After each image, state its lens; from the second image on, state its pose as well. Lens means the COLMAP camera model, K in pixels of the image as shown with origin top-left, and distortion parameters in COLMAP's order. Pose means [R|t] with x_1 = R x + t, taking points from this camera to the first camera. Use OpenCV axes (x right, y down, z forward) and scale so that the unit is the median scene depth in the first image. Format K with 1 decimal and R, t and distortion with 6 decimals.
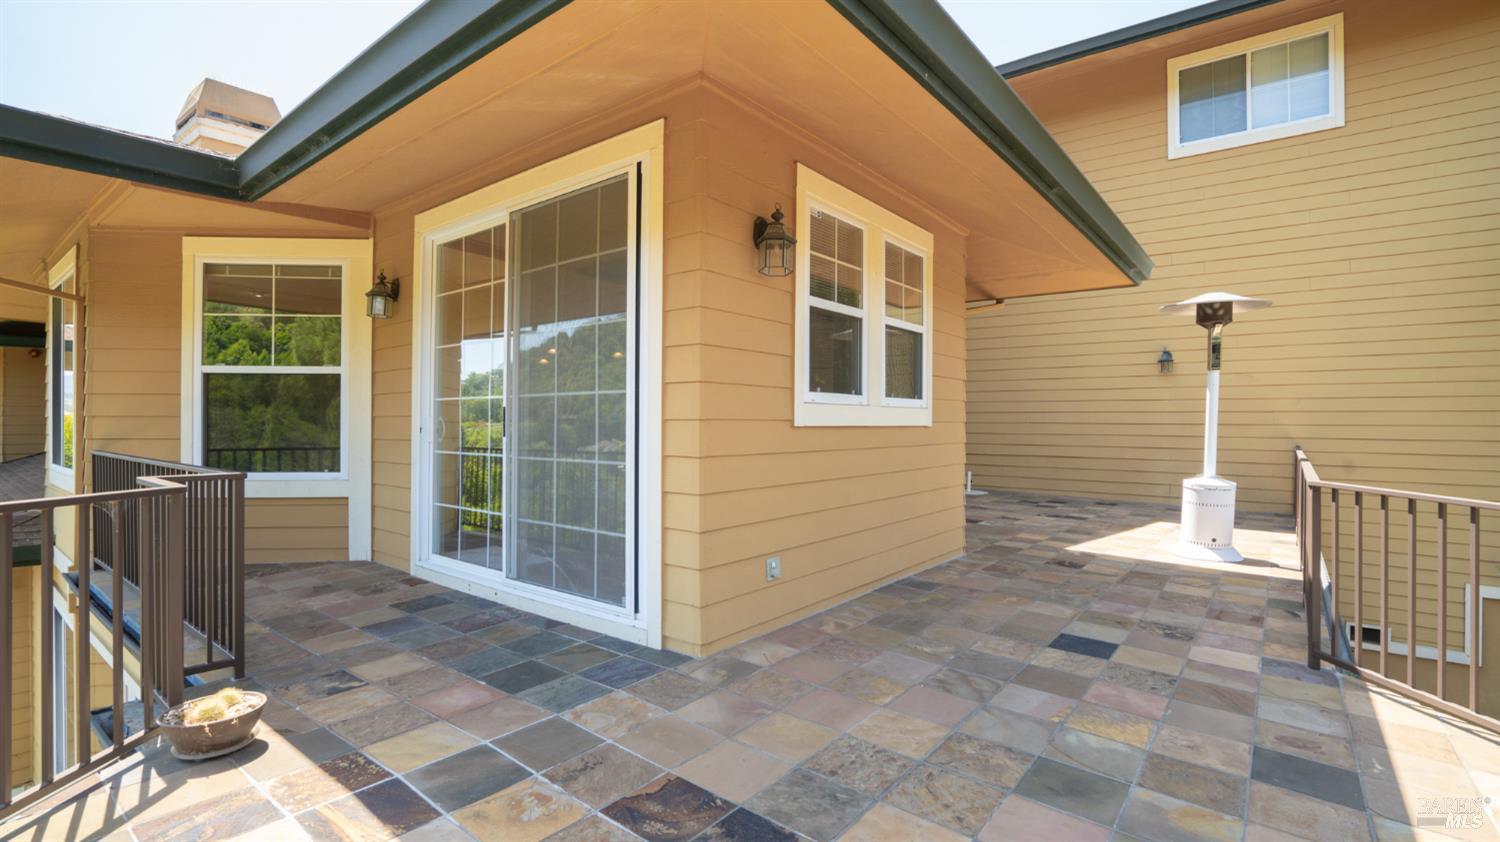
lens RADIAL K [[686.6, 0, 742.6], [0, 686.6, 418.2], [0, 0, 1]] dist [-0.048757, 0.016243]
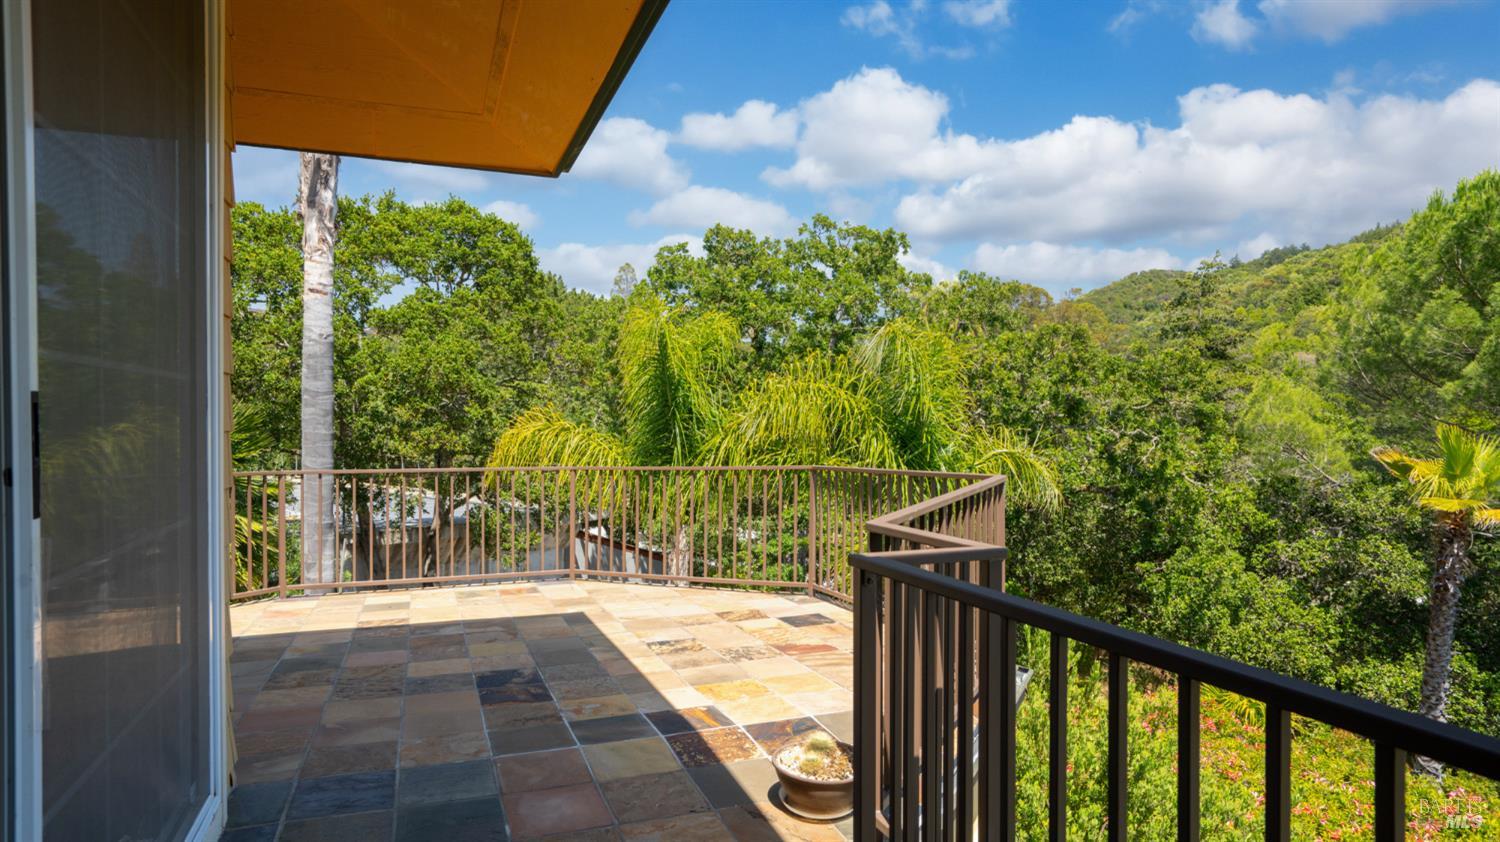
lens RADIAL K [[849.4, 0, 748.2], [0, 849.4, 425.3], [0, 0, 1]] dist [0.001794, 0.002319]
pose [[-0.863855, -0.010661, 0.503627, -1.345067], [-0.010189, 0.999941, 0.003690, -0.017920], [-0.503637, -0.001944, -0.863913, 2.143039]]
